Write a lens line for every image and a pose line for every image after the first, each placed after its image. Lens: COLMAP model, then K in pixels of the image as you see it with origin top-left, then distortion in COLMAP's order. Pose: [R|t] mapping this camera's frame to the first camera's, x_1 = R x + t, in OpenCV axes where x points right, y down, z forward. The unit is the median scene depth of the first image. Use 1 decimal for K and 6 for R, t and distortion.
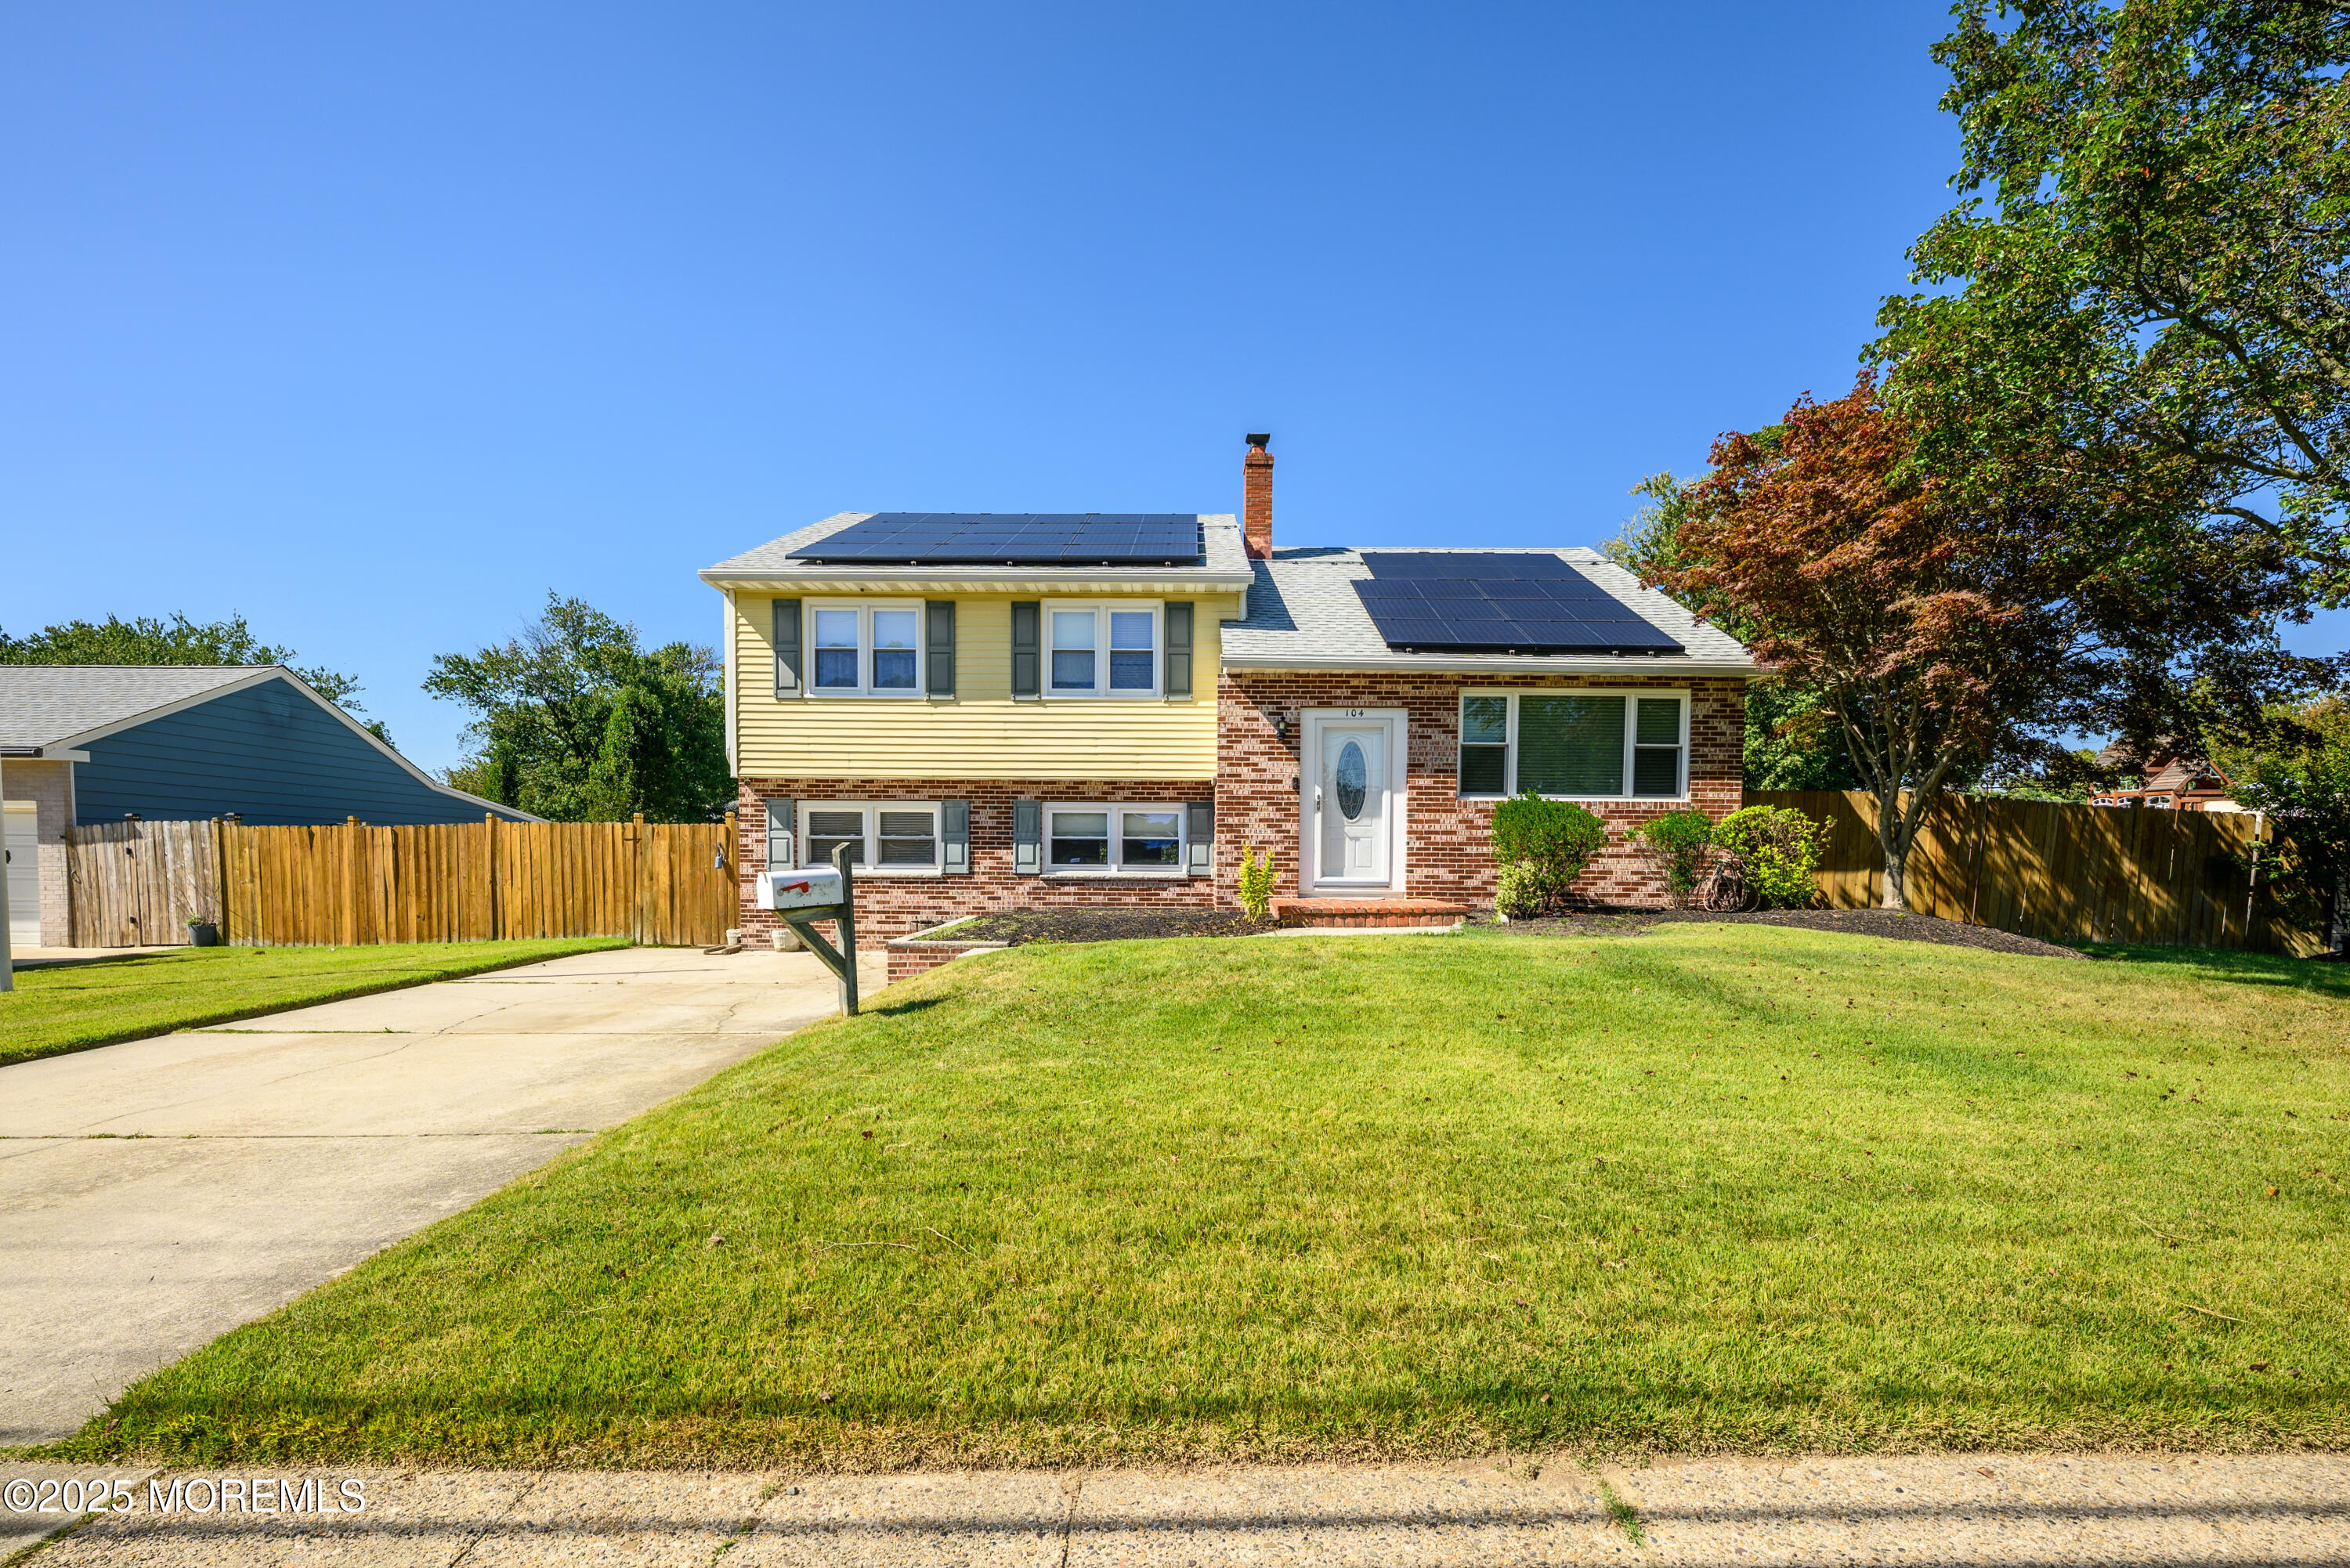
lens RADIAL K [[970.9, 0, 1177.6], [0, 970.9, 928.6], [0, 0, 1]] dist [-0.000382, -0.000298]
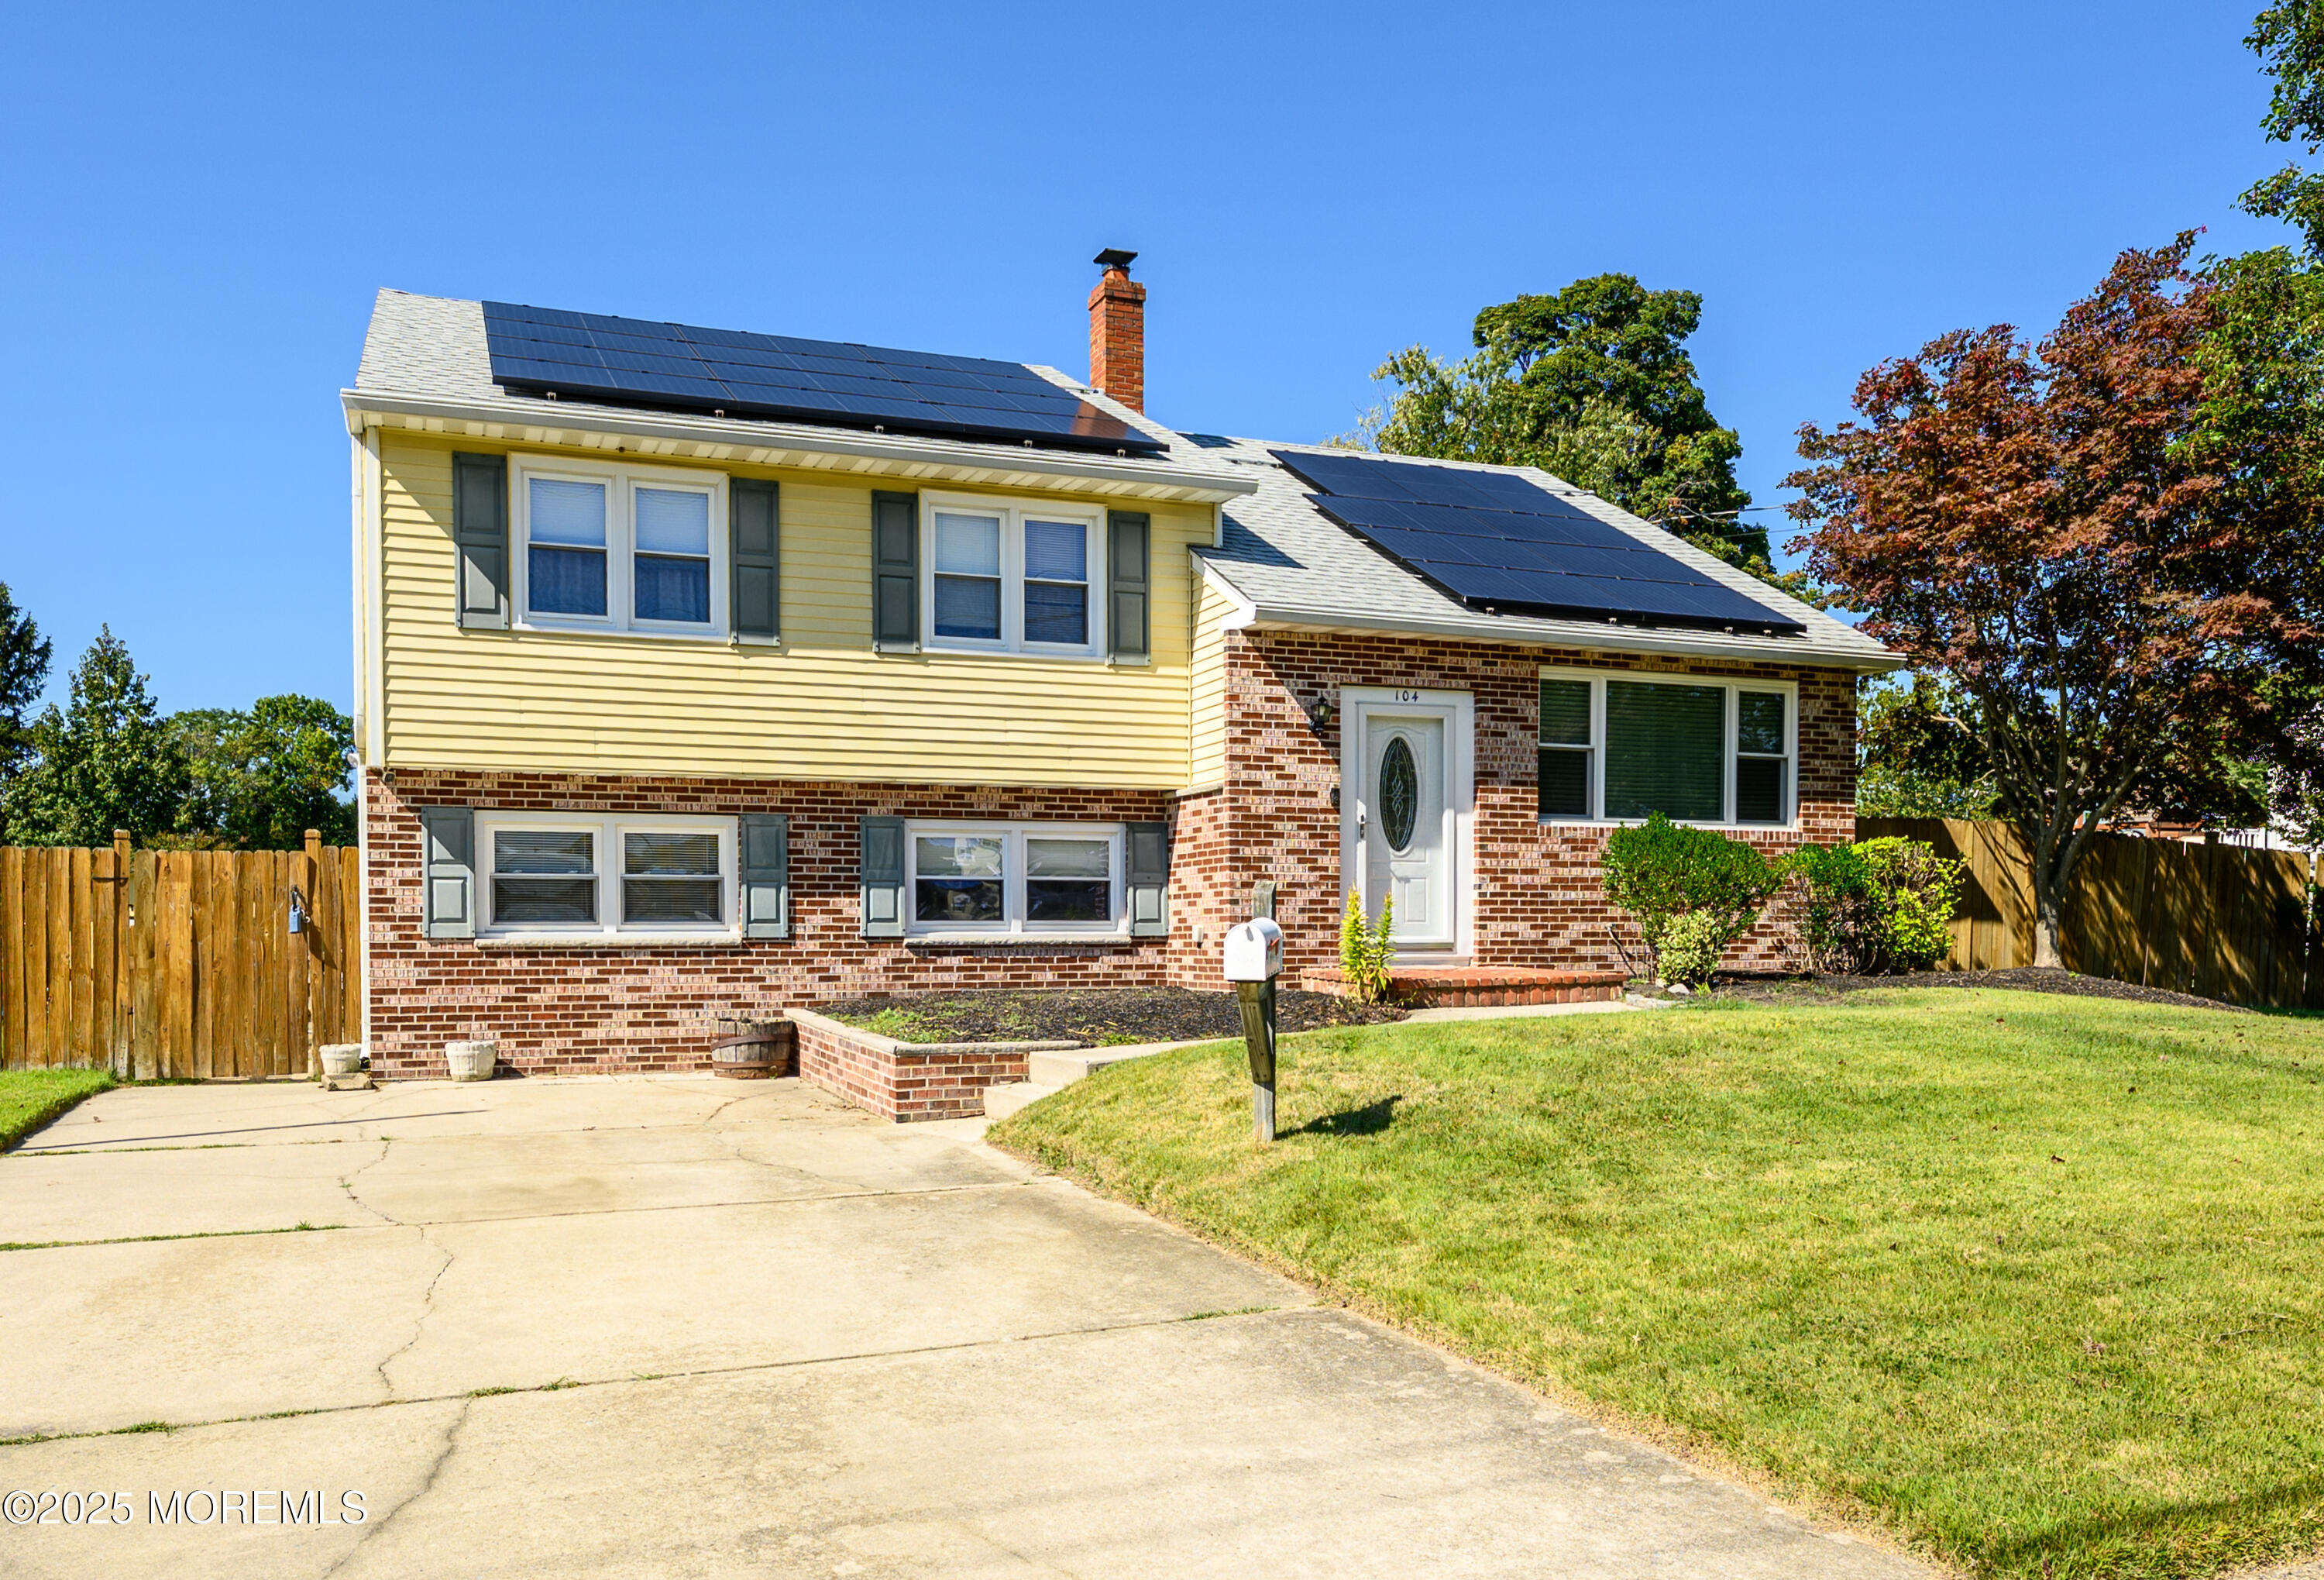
lens RADIAL K [[1629.6, 0, 1159.2], [0, 1629.6, 999.0], [0, 0, 1]] dist [0.000436, -0.002253]
pose [[0.940600, -0.023540, 0.338700, -0.354830], [0.030493, 0.999419, -0.015222, 0.003015], [-0.338145, 0.024646, 0.940771, -0.013945]]
